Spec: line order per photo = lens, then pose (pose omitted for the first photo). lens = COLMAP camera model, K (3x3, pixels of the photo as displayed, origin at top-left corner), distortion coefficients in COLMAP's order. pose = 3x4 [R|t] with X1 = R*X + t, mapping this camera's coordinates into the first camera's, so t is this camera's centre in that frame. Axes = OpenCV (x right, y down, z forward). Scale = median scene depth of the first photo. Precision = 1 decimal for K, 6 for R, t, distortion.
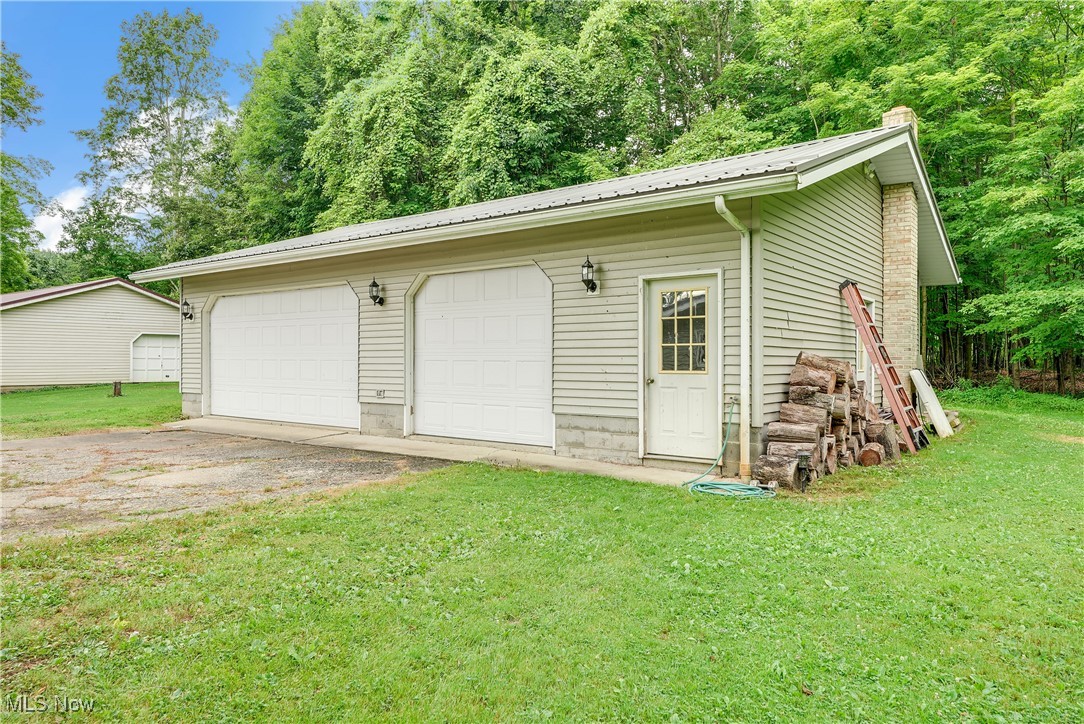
lens RADIAL K [[719.7, 0, 534.6], [0, 719.7, 363.4], [0, 0, 1]] dist [0.007168, 0.002591]
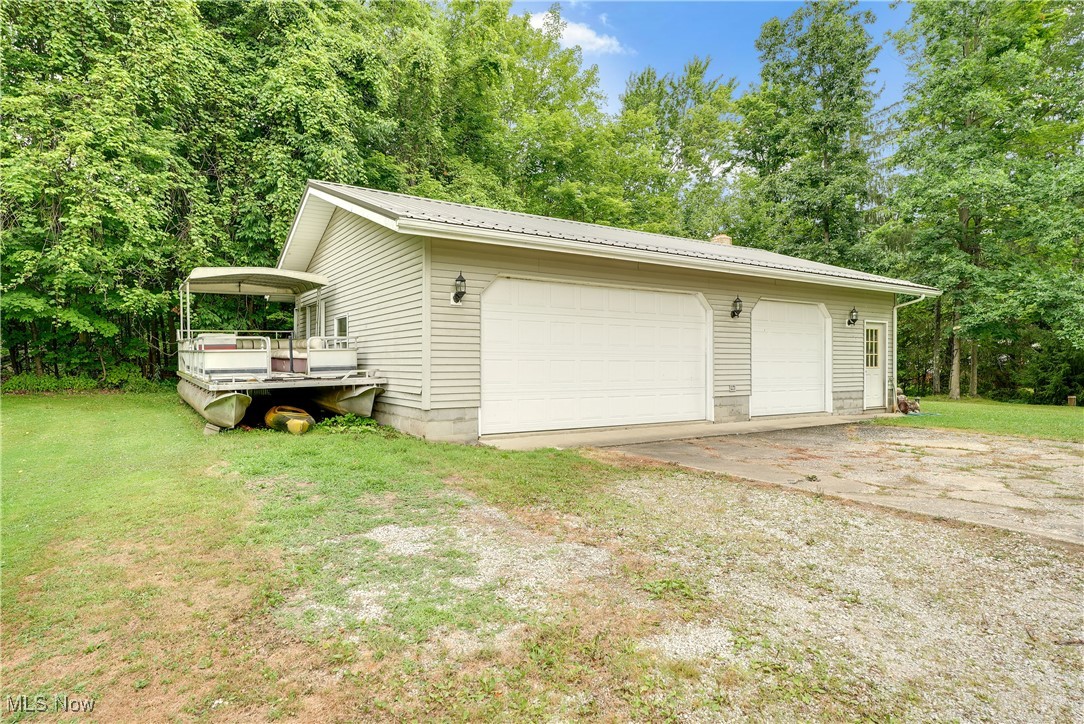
lens RADIAL K [[604.4, 0, 535.7], [0, 604.4, 359.9], [0, 0, 1]] dist [0.006209, 0.001614]
pose [[0.341426, 0.000229, 0.939909, -1.352840], [0.000525, 1.000000, -0.000435, -0.007561], [-0.939909, 0.000642, 0.341425, 0.980505]]
